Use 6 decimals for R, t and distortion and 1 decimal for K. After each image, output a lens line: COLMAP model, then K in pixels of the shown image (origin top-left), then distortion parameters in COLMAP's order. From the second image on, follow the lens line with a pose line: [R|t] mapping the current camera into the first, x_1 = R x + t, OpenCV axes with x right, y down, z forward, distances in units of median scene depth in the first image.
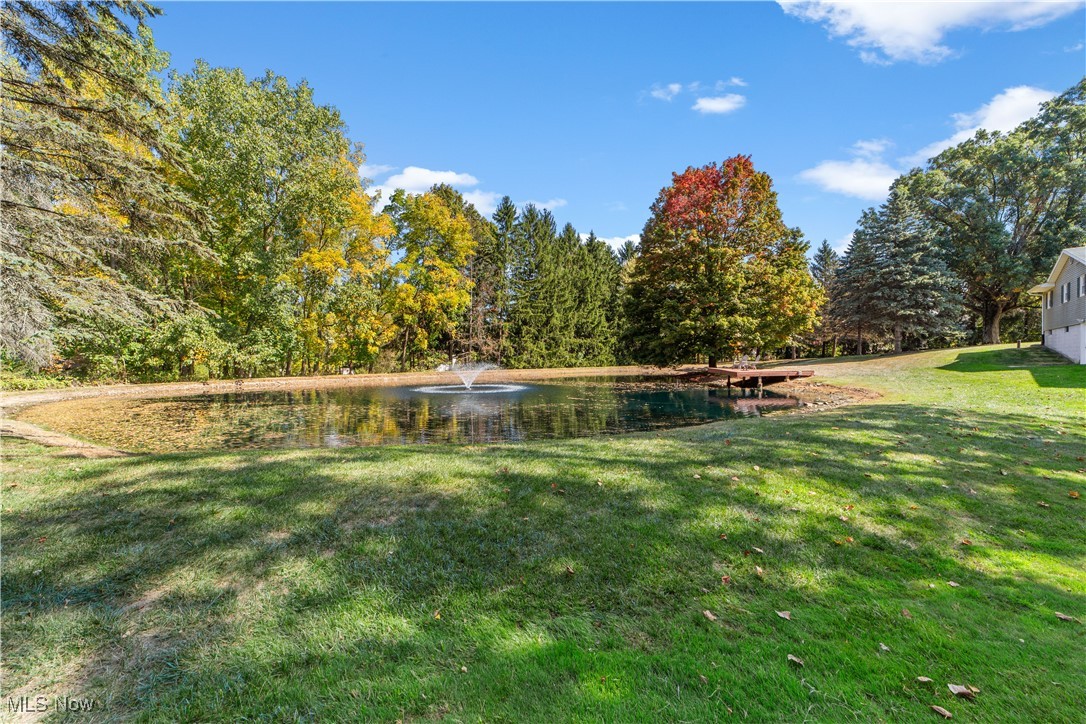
lens RADIAL K [[425.2, 0, 539.3], [0, 425.2, 361.0], [0, 0, 1]] dist [-0.002390, 0.004779]
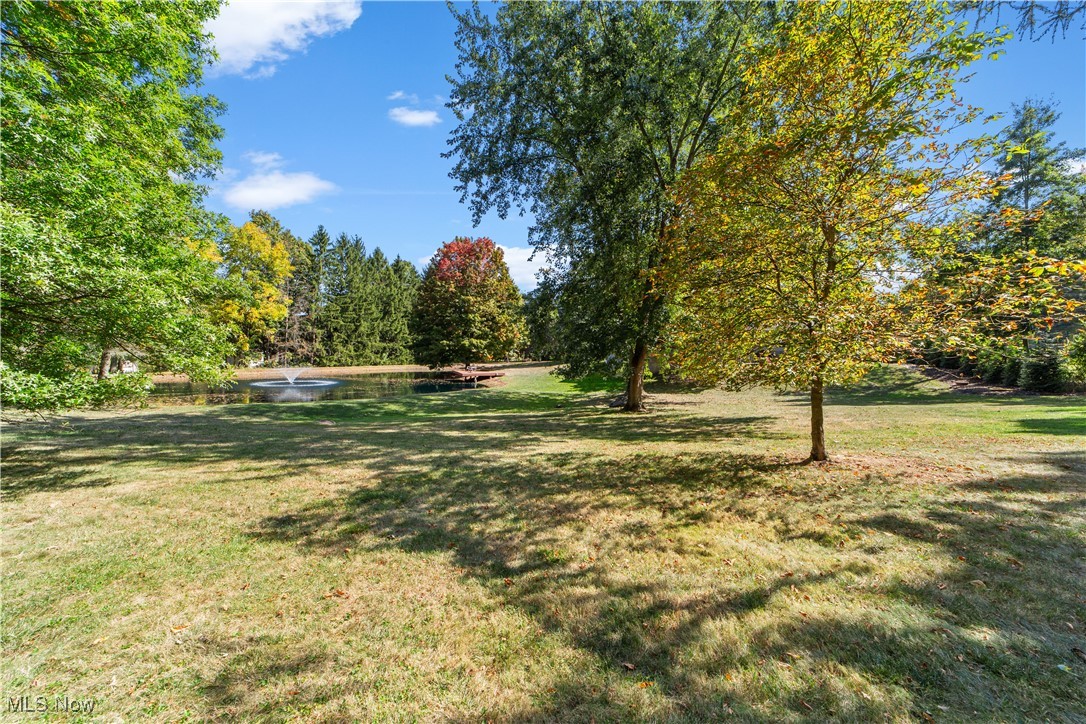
lens RADIAL K [[425.2, 0, 539.3], [0, 425.2, 361.0], [0, 0, 1]] dist [-0.002390, 0.004779]
pose [[0.918833, 0.015879, 0.394328, 0.033745], [-0.022738, 0.999660, 0.012727, -0.039296], [-0.393992, -0.020660, 0.918882, -0.547539]]
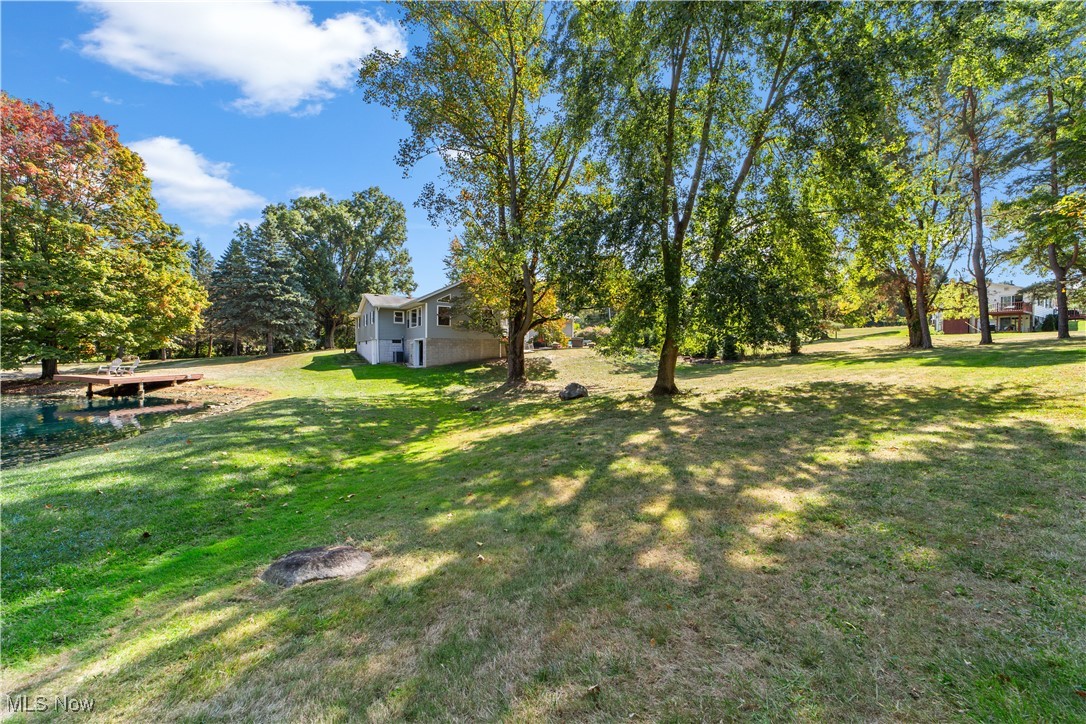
lens RADIAL K [[425.2, 0, 539.3], [0, 425.2, 361.0], [0, 0, 1]] dist [-0.002390, 0.004779]
pose [[0.289389, -0.007574, 0.957182, -0.074183], [0.005565, 0.999965, 0.006230, -0.007168], [-0.957195, 0.003524, 0.289421, -0.056449]]
